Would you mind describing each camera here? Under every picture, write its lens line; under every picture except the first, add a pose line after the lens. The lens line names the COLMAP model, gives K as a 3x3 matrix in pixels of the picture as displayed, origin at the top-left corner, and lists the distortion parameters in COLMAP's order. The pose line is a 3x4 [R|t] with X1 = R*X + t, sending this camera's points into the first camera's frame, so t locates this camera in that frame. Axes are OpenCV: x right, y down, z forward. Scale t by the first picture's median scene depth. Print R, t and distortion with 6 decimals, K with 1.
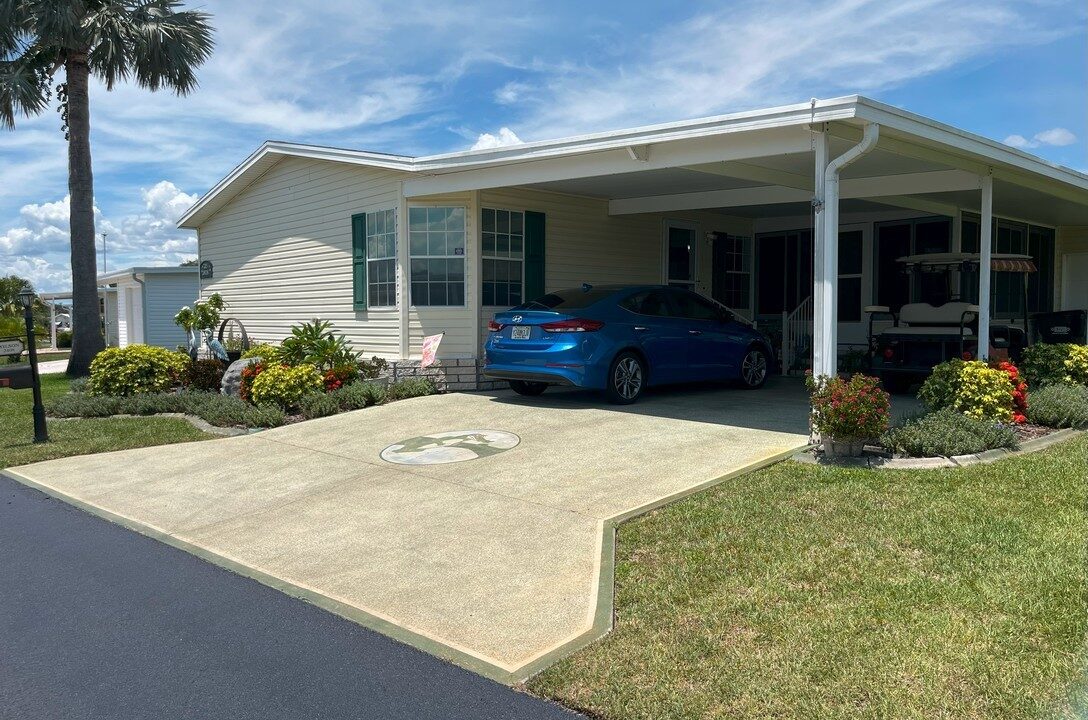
lens RADIAL K [[830.5, 0, 547.6], [0, 830.5, 361.6], [0, 0, 1]] dist [0.026041, -0.016094]
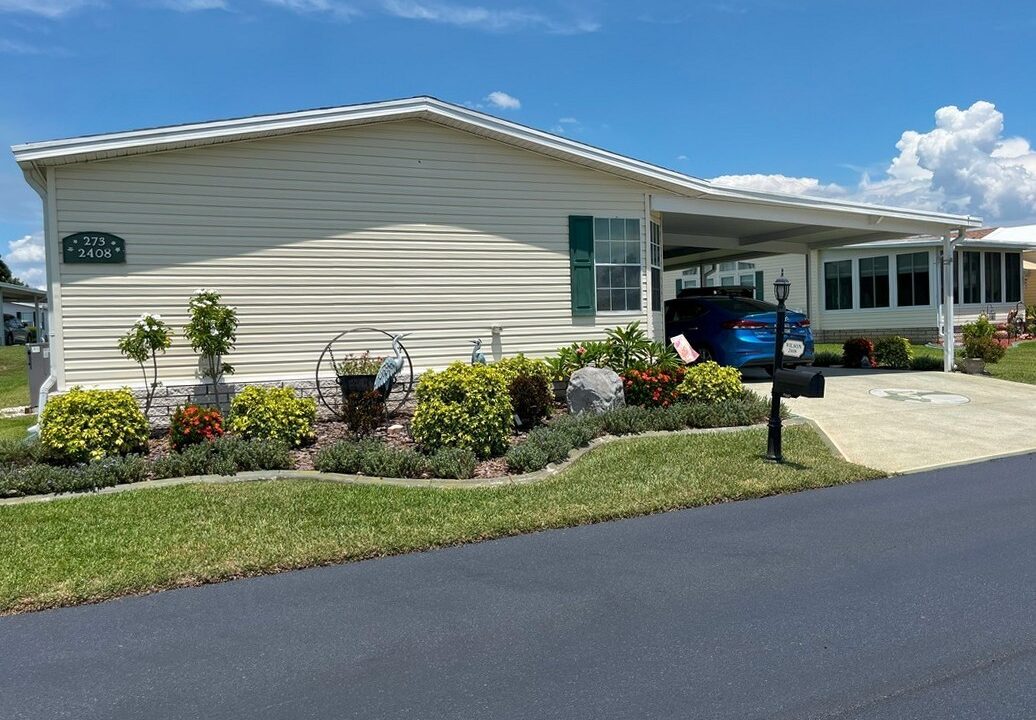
lens RADIAL K [[832.3, 0, 519.4], [0, 832.3, 357.7], [0, 0, 1]] dist [0.028368, -0.029004]
pose [[0.300512, -0.039272, 0.952969, -1.189478], [0.083957, 0.996363, 0.014585, -0.033638], [-0.950076, 0.075626, 0.302716, 0.794851]]
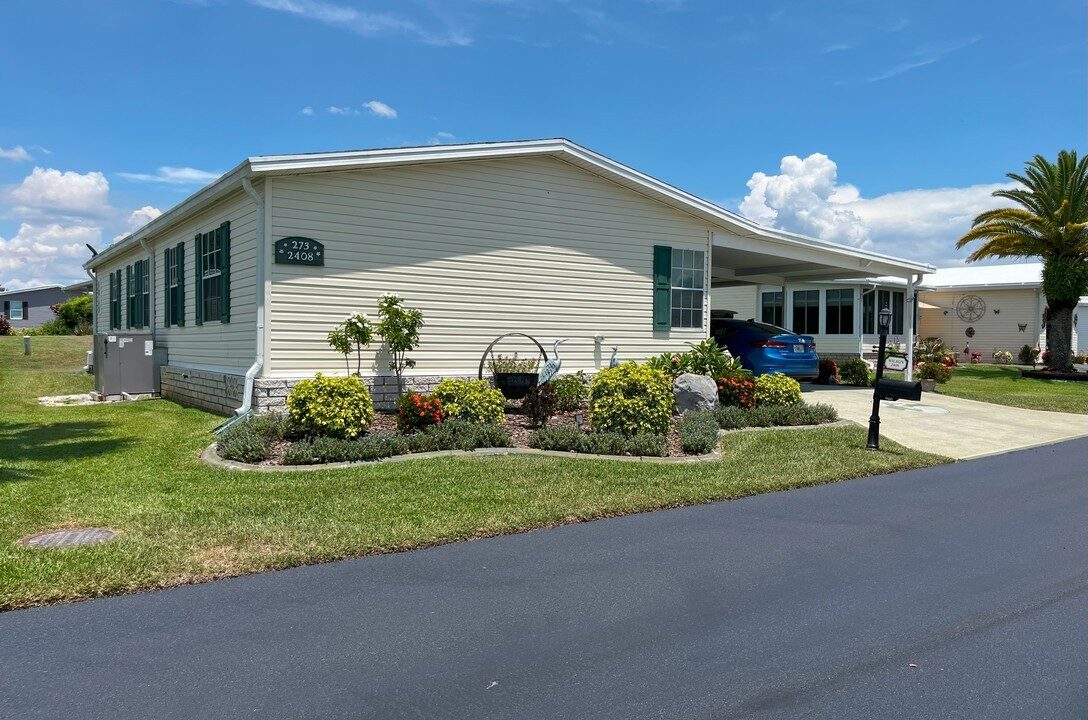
lens RADIAL K [[830.5, 0, 541.7], [0, 830.5, 359.1], [0, 0, 1]] dist [0.026041, -0.016094]
pose [[0.117284, -0.017147, 0.992950, -1.398258], [0.043833, 0.998966, 0.012073, -0.043858], [-0.992131, 0.042107, 0.117915, 1.046880]]
